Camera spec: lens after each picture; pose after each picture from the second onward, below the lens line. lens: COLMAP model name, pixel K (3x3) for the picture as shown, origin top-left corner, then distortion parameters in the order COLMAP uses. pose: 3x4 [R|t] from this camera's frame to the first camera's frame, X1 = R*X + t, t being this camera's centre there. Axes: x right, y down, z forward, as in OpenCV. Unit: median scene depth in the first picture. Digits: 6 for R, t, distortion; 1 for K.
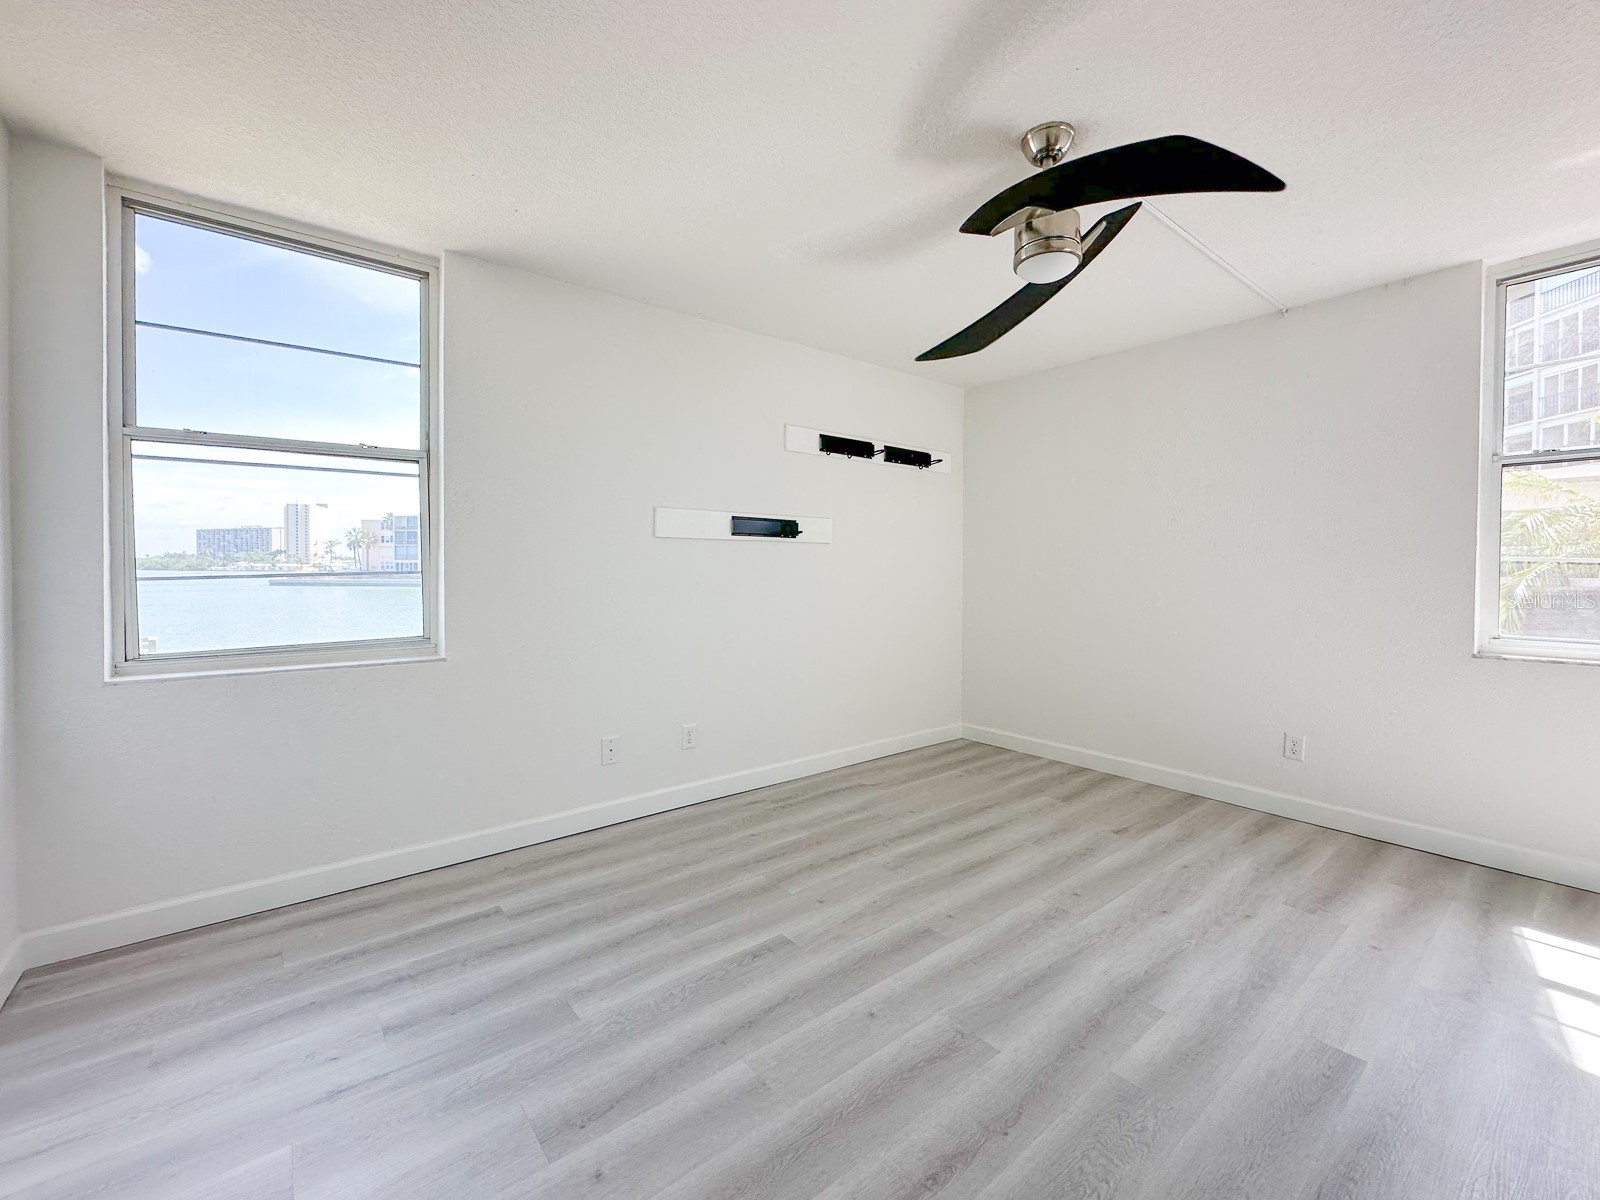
lens RADIAL K [[660.7, 0, 812.3], [0, 660.7, 602.2], [0, 0, 1]] dist [-0.001061, -0.000159]
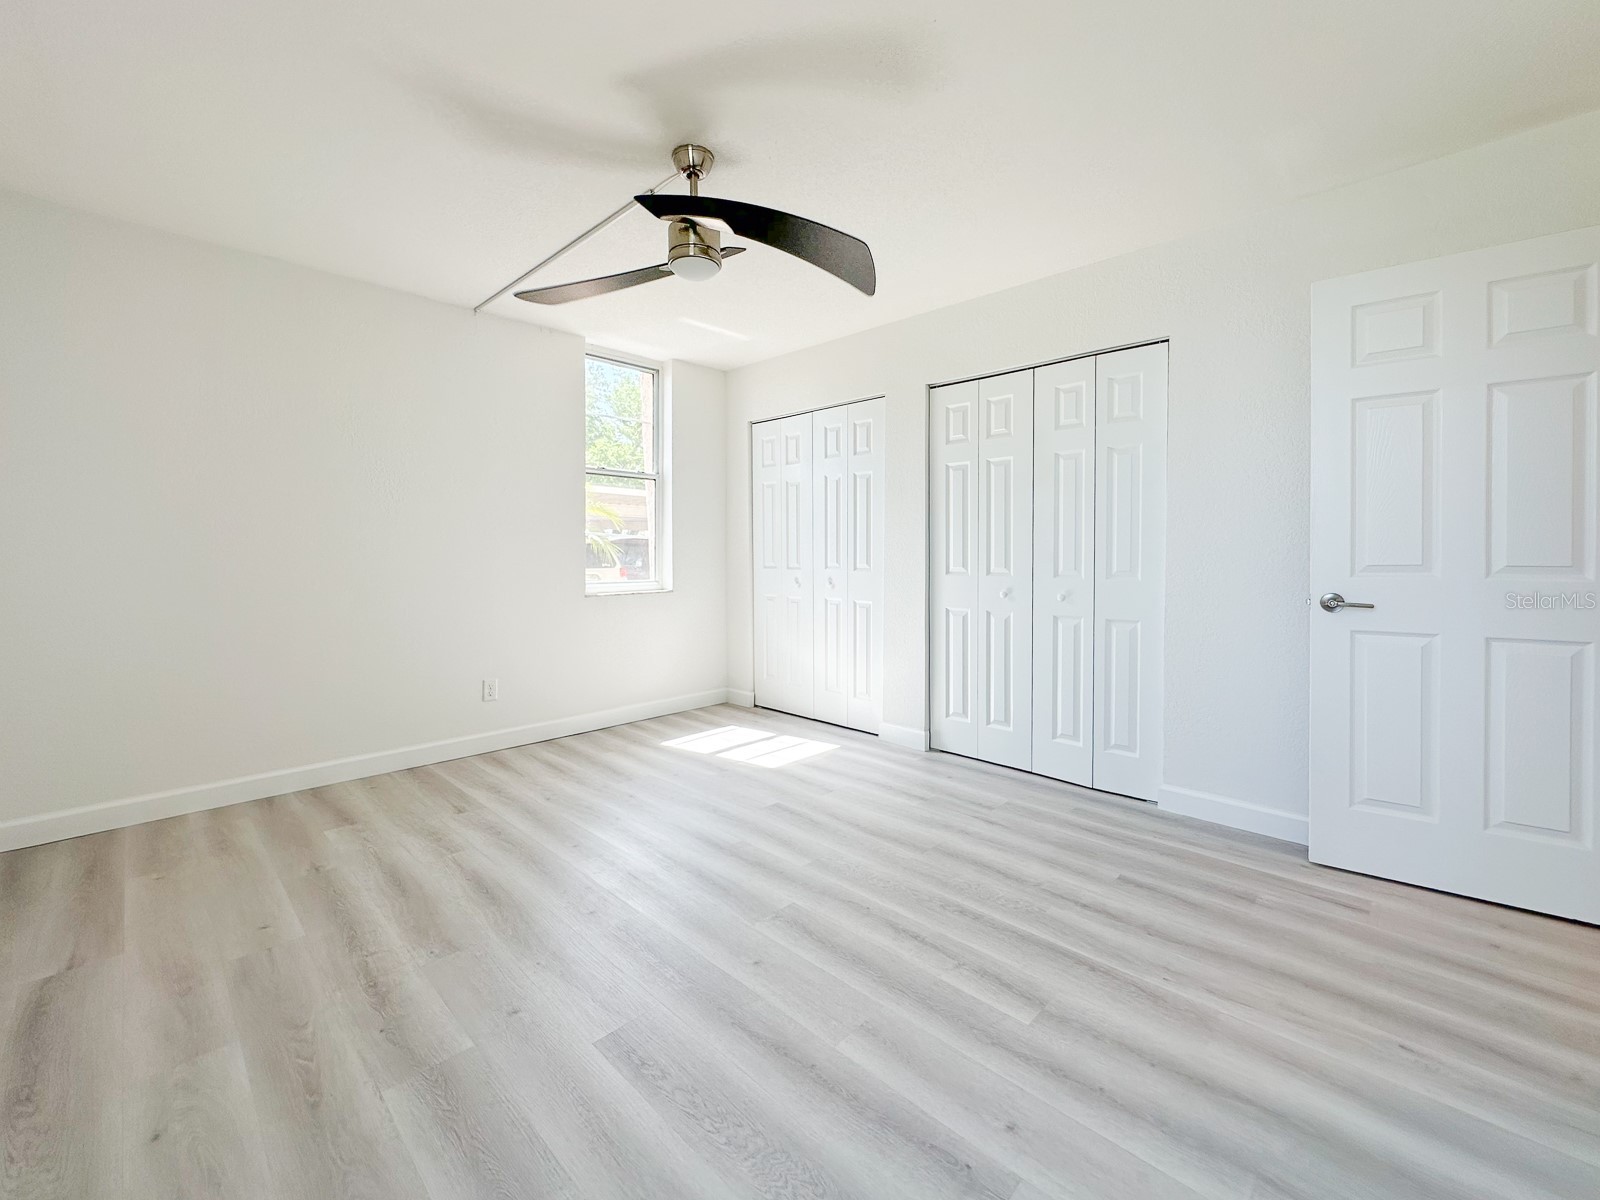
lens RADIAL K [[660.7, 0, 812.3], [0, 660.7, 602.2], [0, 0, 1]] dist [-0.001061, -0.000159]
pose [[-0.124416, -0.074298, 0.989444, -0.579222], [0.051003, 0.995395, 0.081158, -0.004760], [-0.990918, 0.060562, -0.120054, 0.655148]]
